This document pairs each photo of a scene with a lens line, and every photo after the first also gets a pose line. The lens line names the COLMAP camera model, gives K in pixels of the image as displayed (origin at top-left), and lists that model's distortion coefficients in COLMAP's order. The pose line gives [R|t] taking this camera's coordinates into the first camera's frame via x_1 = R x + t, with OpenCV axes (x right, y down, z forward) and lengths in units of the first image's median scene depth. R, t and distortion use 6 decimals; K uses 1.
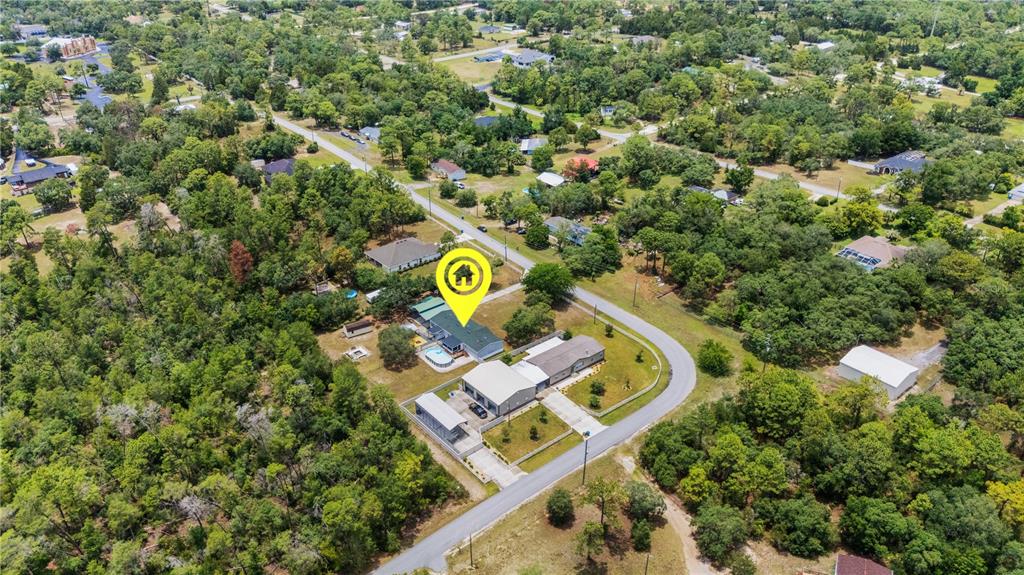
lens RADIAL K [[748.8, 0, 512.0], [0, 748.8, 287.5], [0, 0, 1]] dist [0.091243, -0.118880]
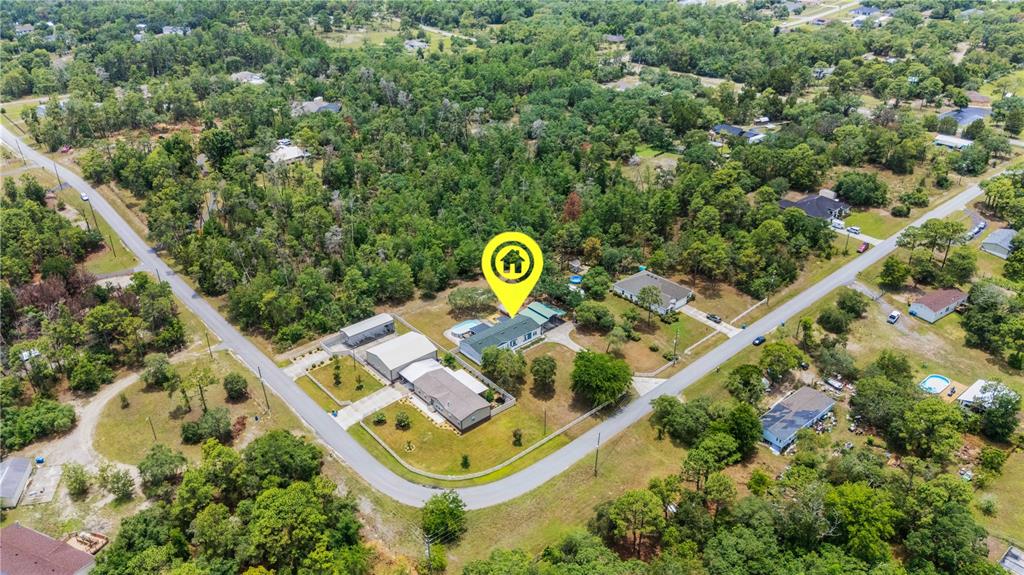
lens RADIAL K [[748.8, 0, 512.0], [0, 748.8, 287.5], [0, 0, 1]] dist [0.091243, -0.118880]
pose [[0.021907, 0.475851, -0.879253, 0.818401], [-0.482432, 0.775328, 0.407586, -0.422284], [0.875660, 0.415251, 0.246551, 0.769477]]
